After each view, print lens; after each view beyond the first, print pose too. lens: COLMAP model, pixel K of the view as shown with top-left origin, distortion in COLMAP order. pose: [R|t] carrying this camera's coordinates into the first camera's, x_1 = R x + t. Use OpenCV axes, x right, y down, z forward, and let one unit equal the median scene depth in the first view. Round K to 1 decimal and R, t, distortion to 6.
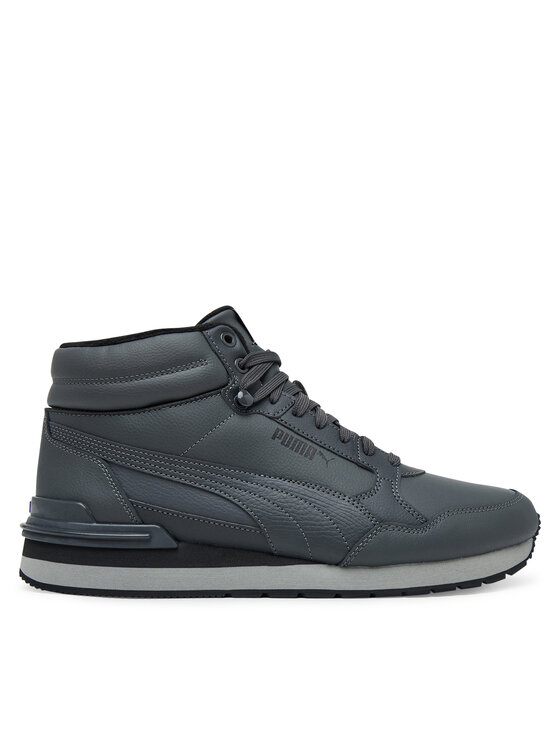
lens RADIAL K [[860.5, 0, 280.0], [0, 860.5, 373.0], [0, 0, 1]] dist [0.003082, 0.002589]
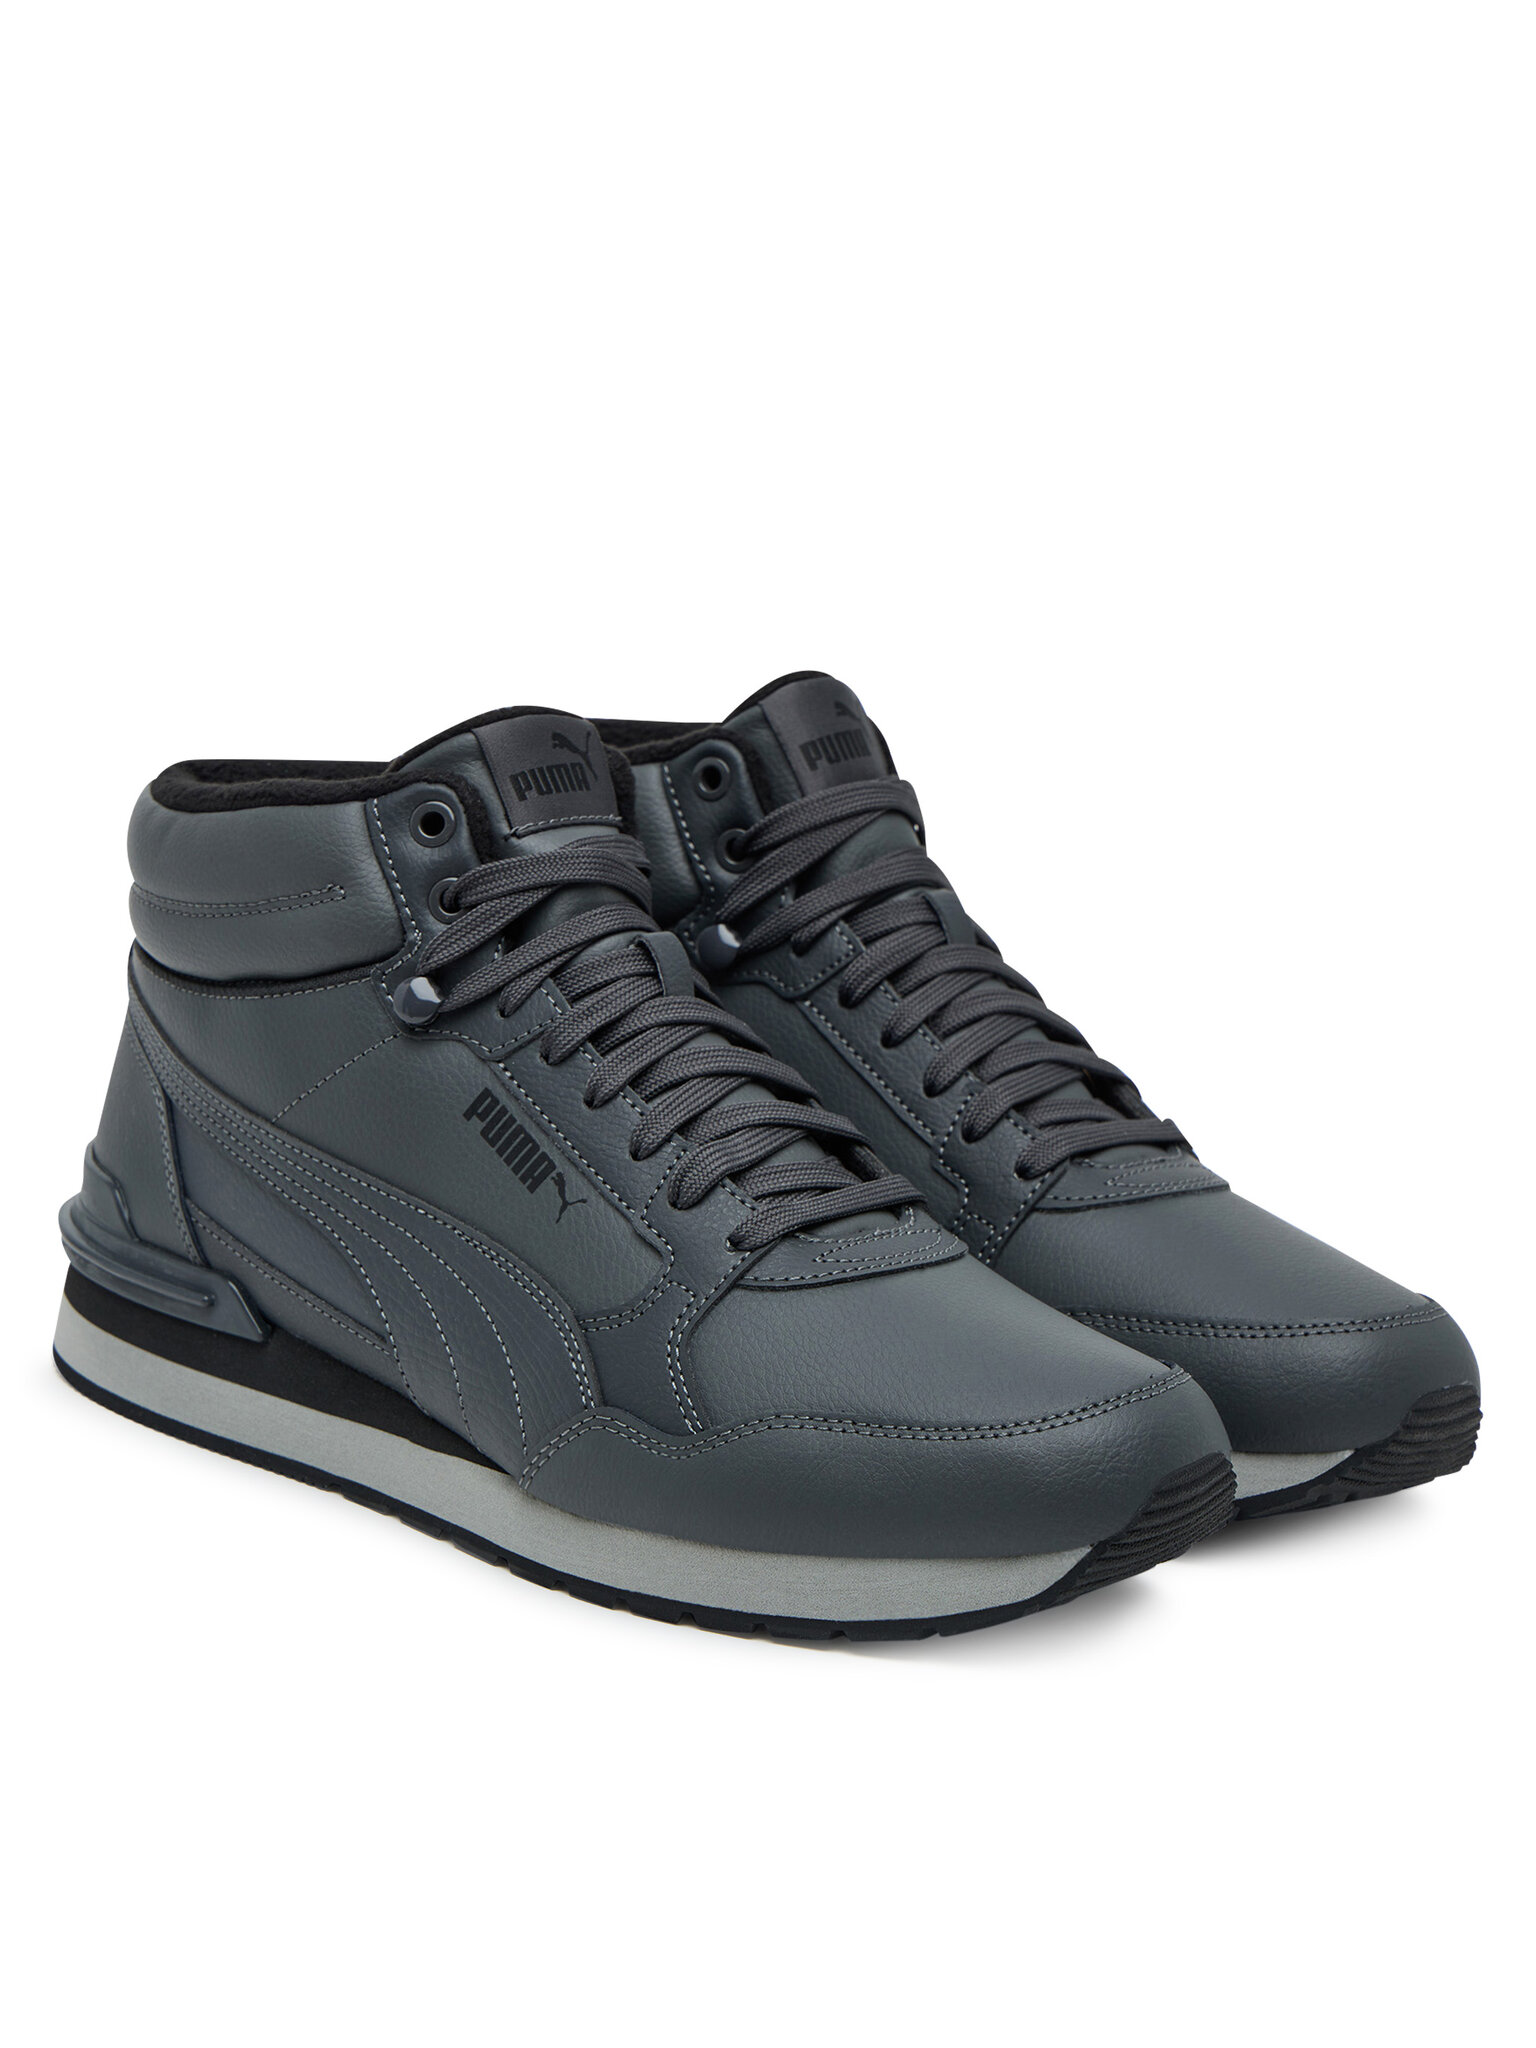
lens RADIAL K [[6004.4, 0, 768.0], [0, 6004.4, 1024.0], [0, 0, 1]] dist [-0.012009, -0.053370]
pose [[0.505757, 0.198223, -0.839593, 2.179557], [0.079249, 0.958452, 0.274023, -0.647155], [0.859028, -0.205126, 0.469035, -0.084054]]
